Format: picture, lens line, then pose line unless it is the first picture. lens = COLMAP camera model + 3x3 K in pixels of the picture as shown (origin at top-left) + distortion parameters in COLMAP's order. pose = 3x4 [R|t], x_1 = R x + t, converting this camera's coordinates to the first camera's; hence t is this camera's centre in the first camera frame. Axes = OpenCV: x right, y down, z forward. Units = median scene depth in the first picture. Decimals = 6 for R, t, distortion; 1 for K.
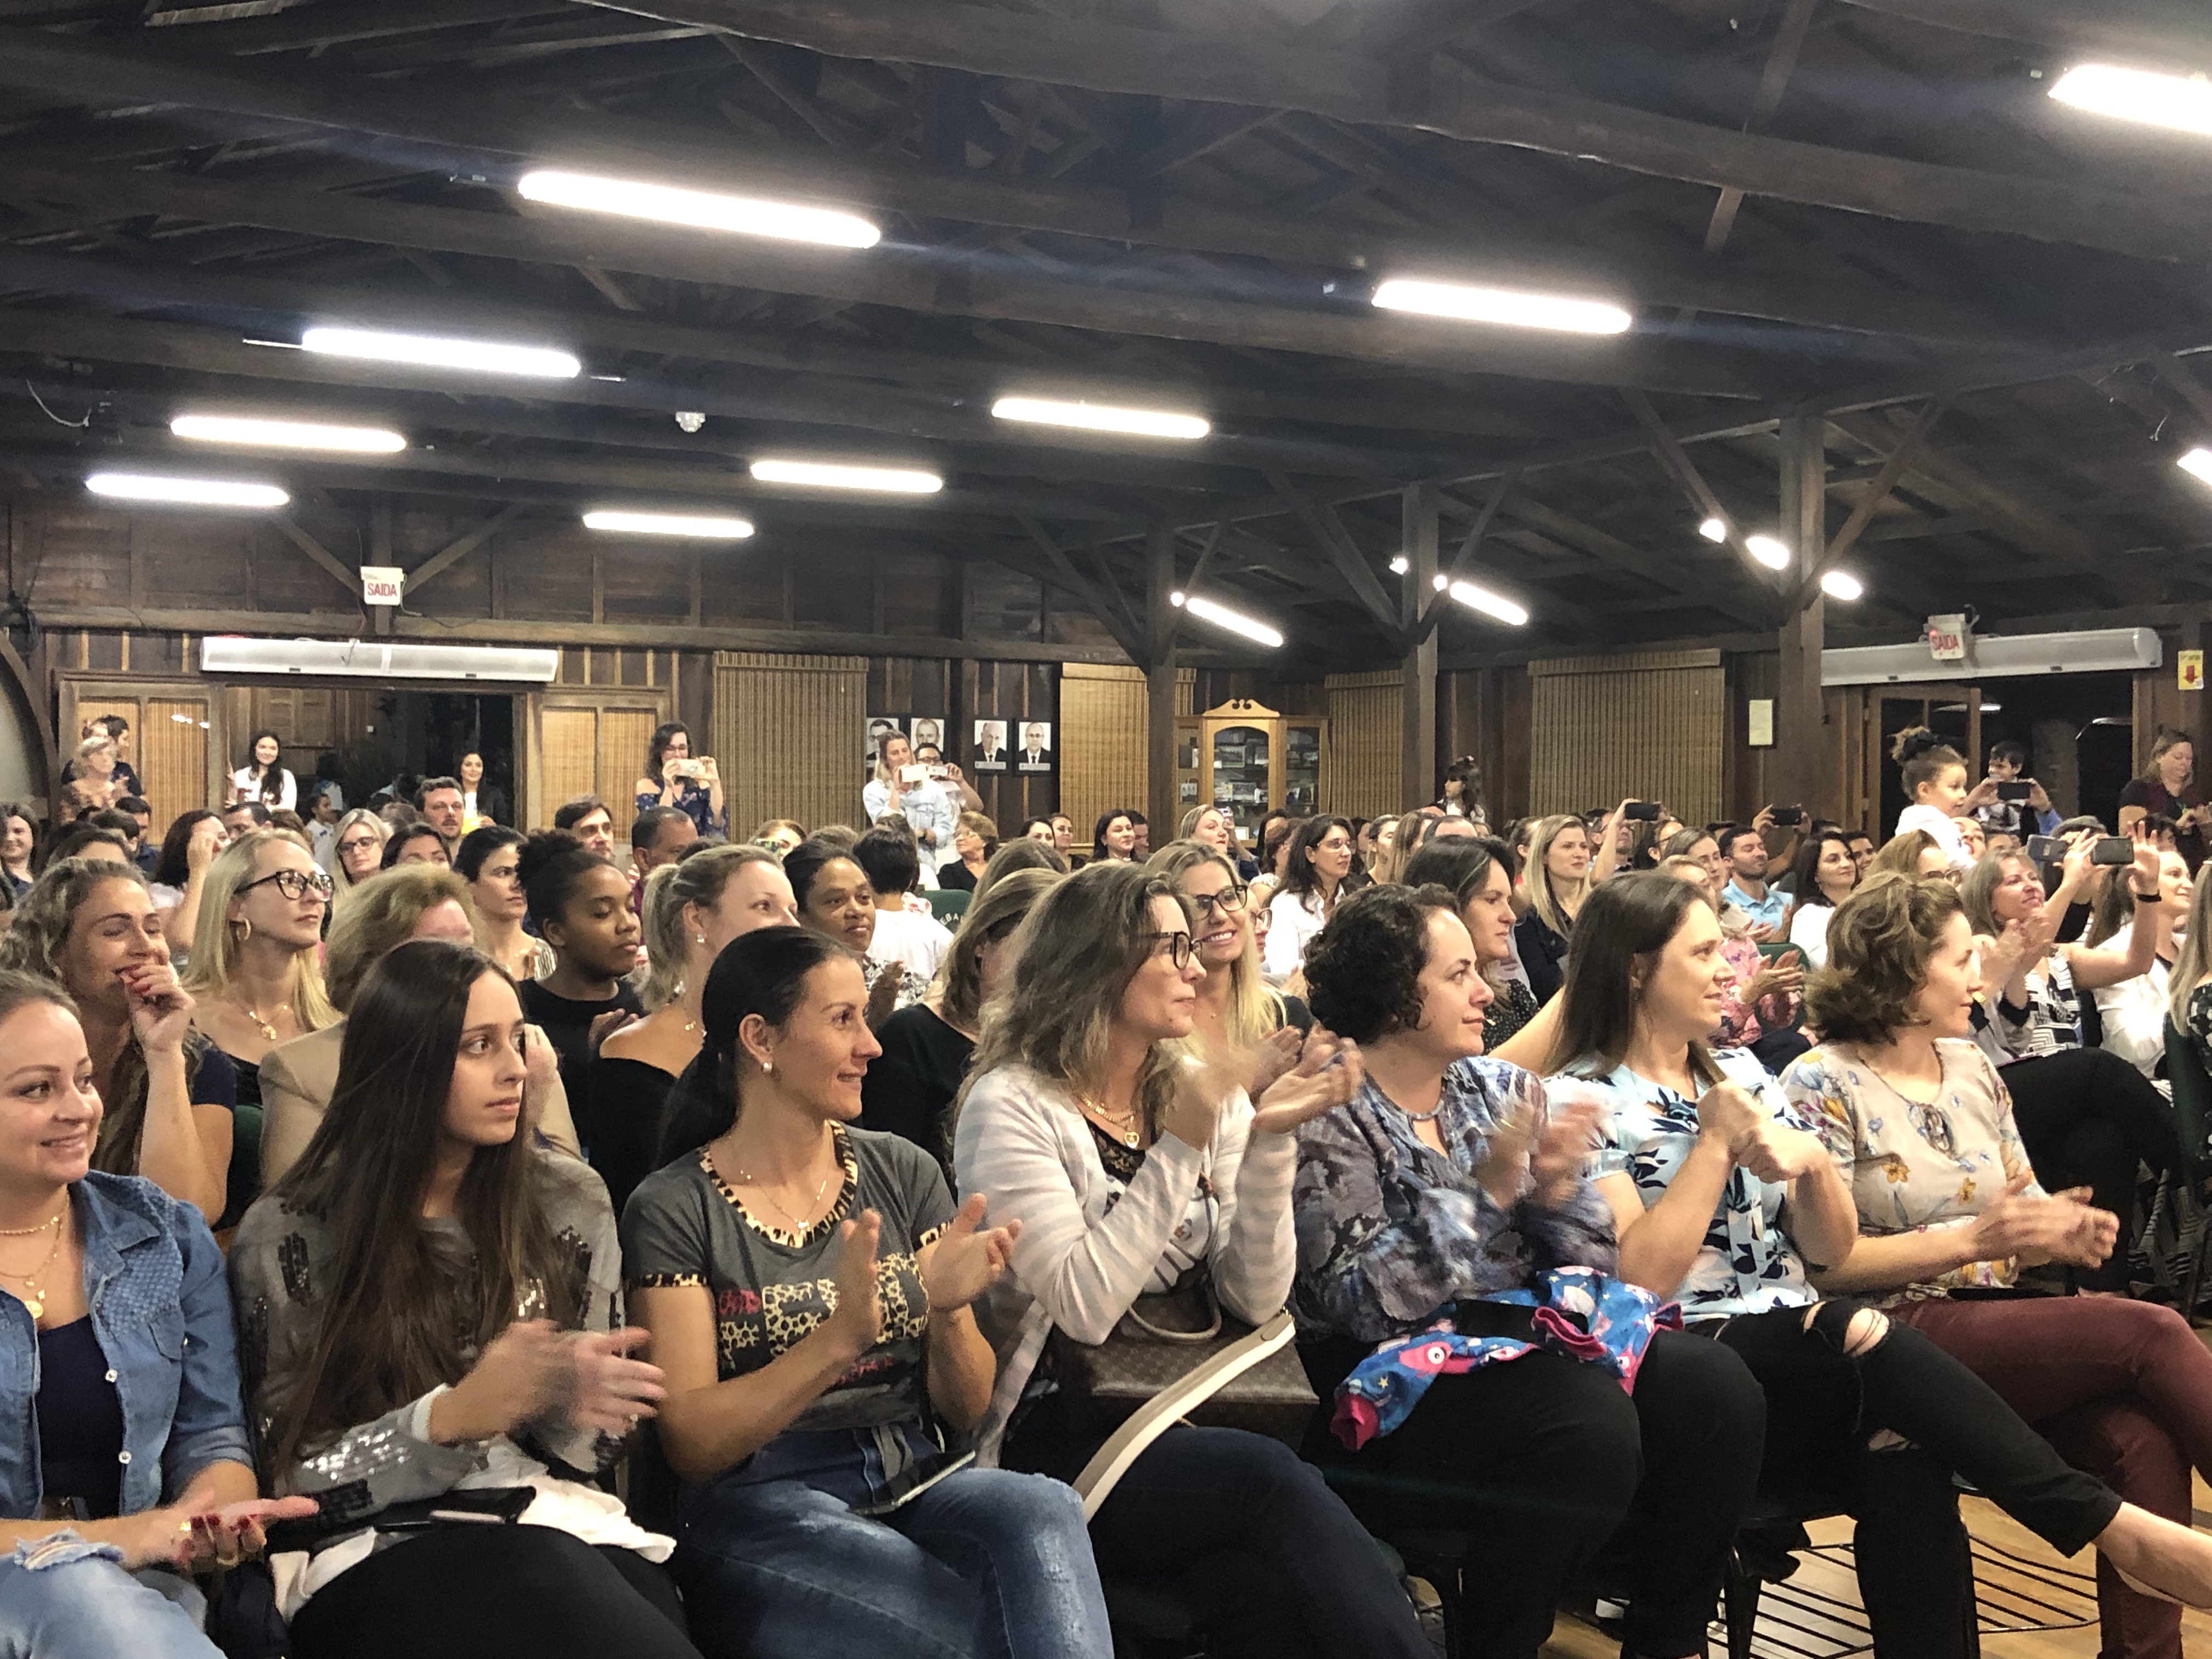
lens RADIAL K [[2539.0, 0, 1030.0], [0, 2539.0, 827.9], [0, 0, 1]] dist [0.053434, 0.000000]
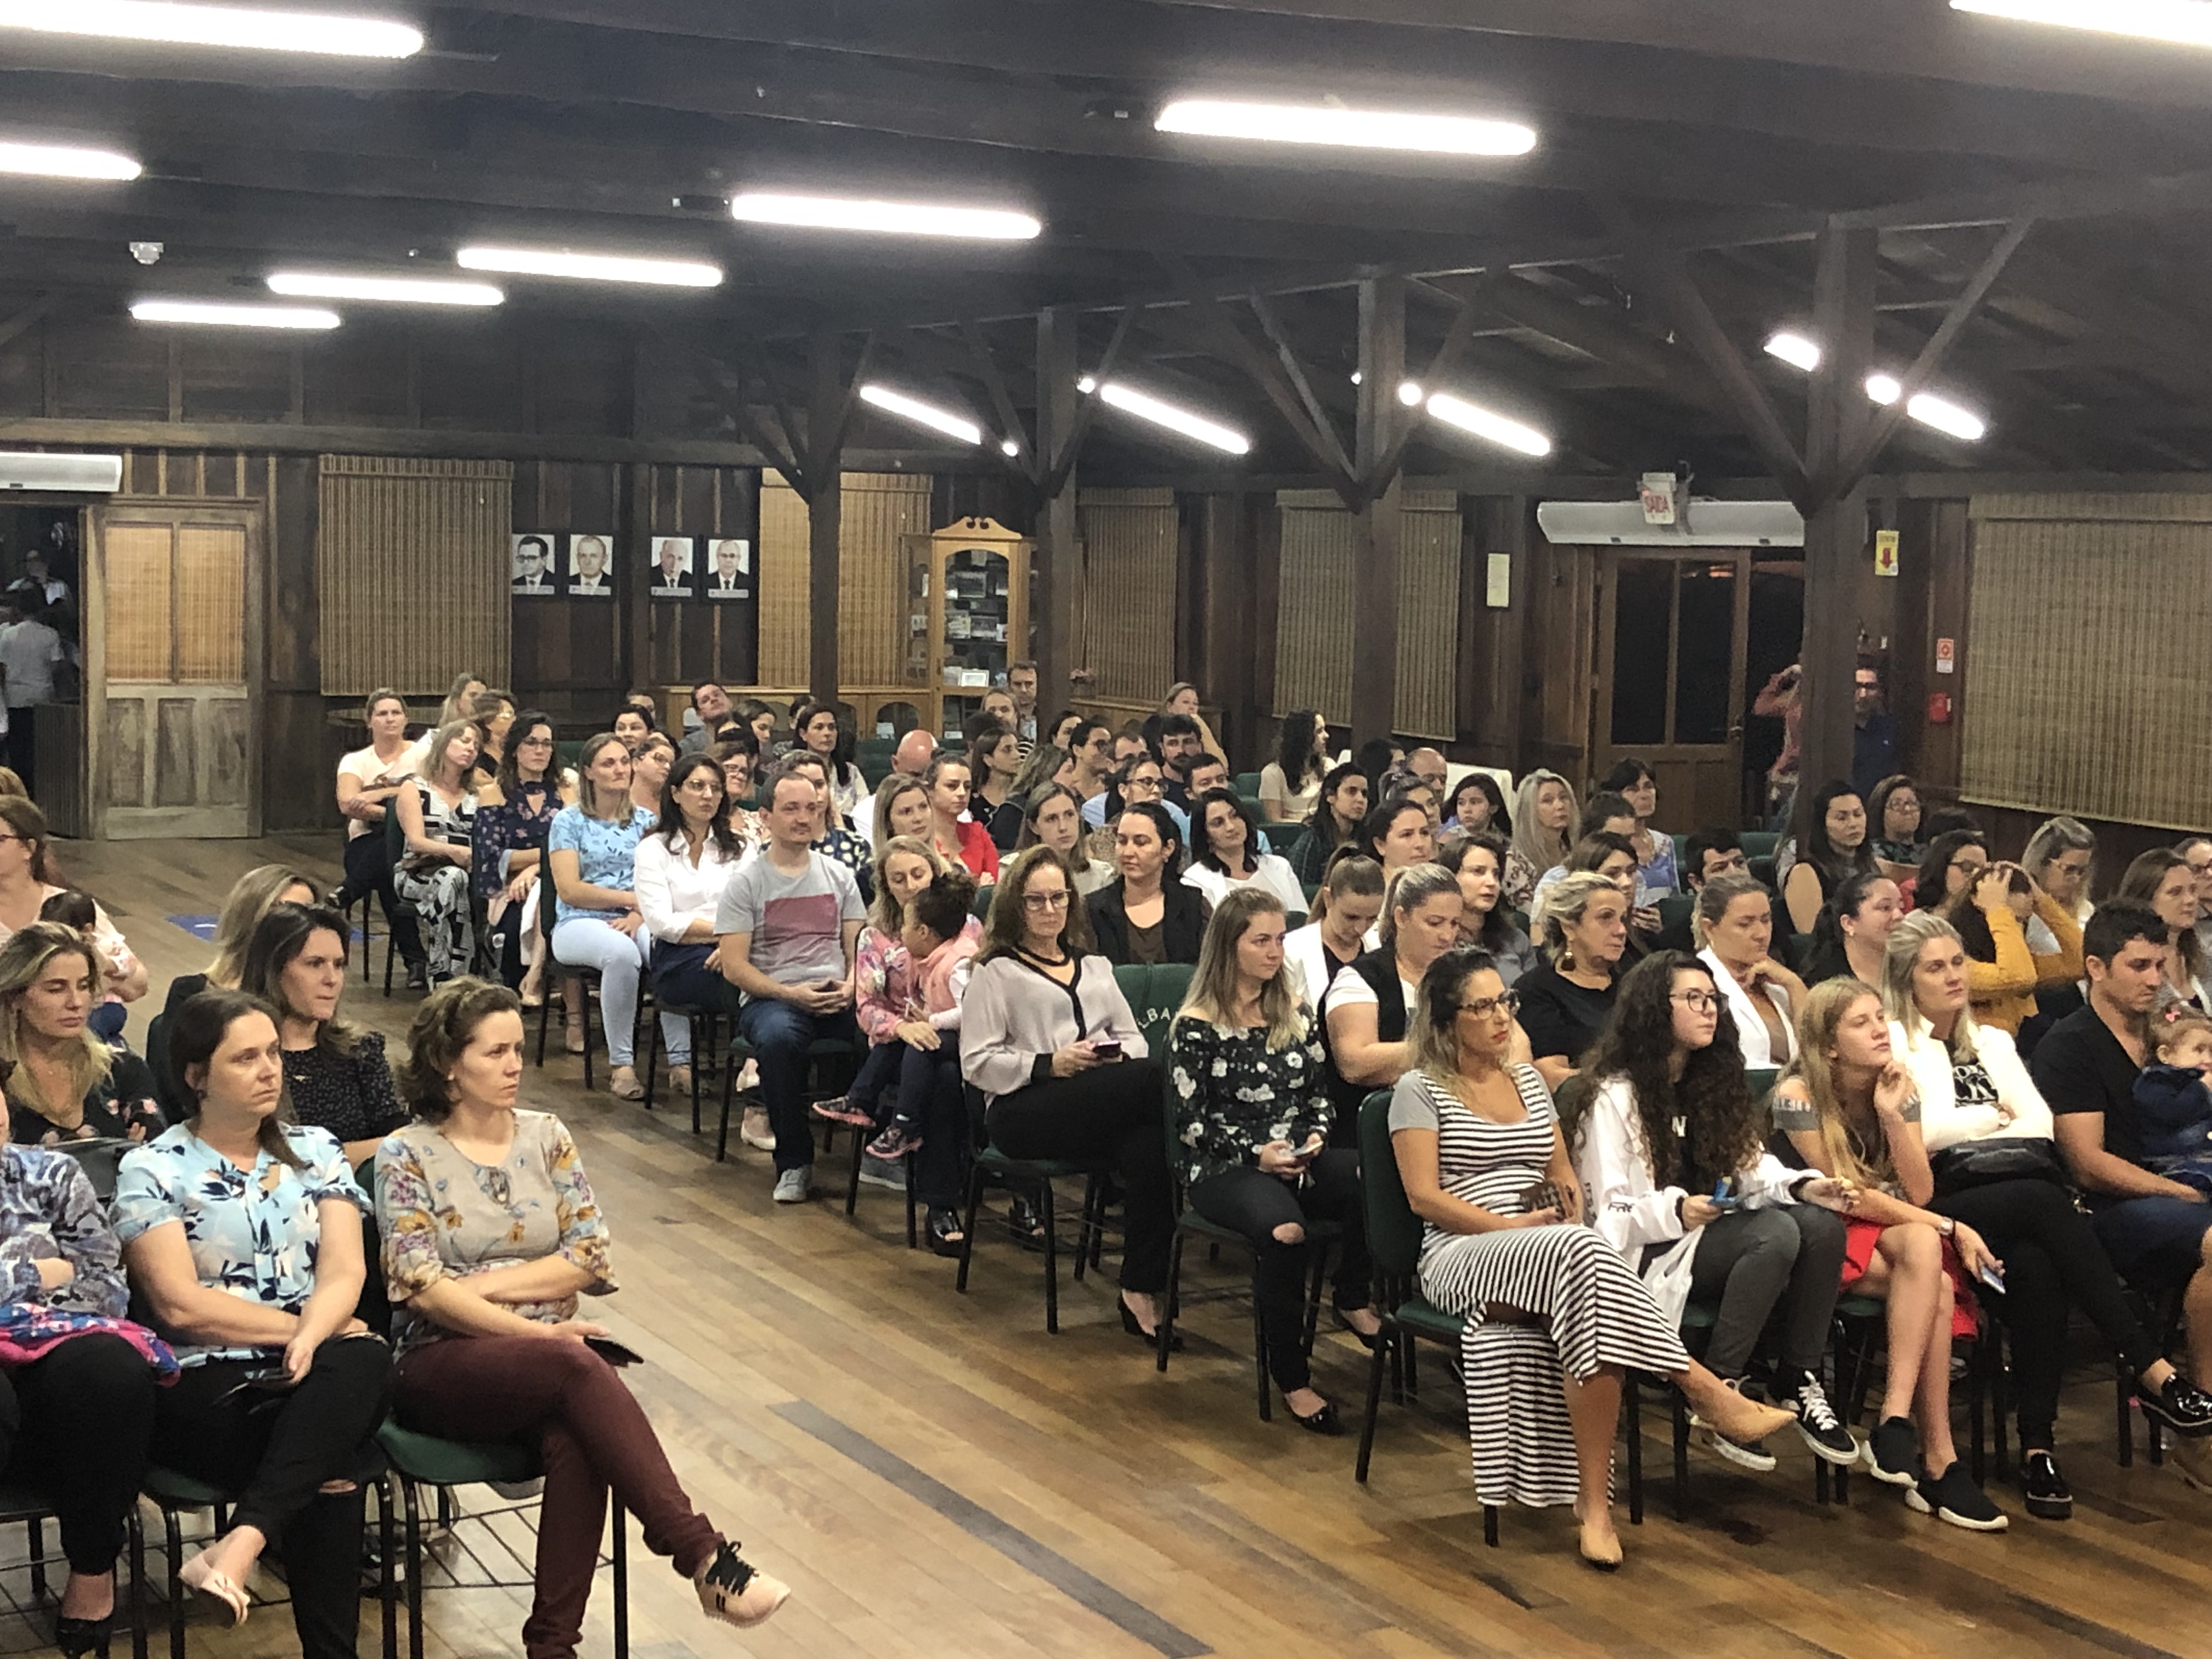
lens RADIAL K [[3469.6, 0, 1109.8], [0, 3469.6, 825.3], [0, 0, 1]] dist [0.009690, 0.000000]
pose [[0.999851, 0.017170, -0.001708, 0.138135], [-0.016988, 0.996899, 0.076839, -0.040320], [0.003022, -0.076799, 0.997042, -0.141420]]
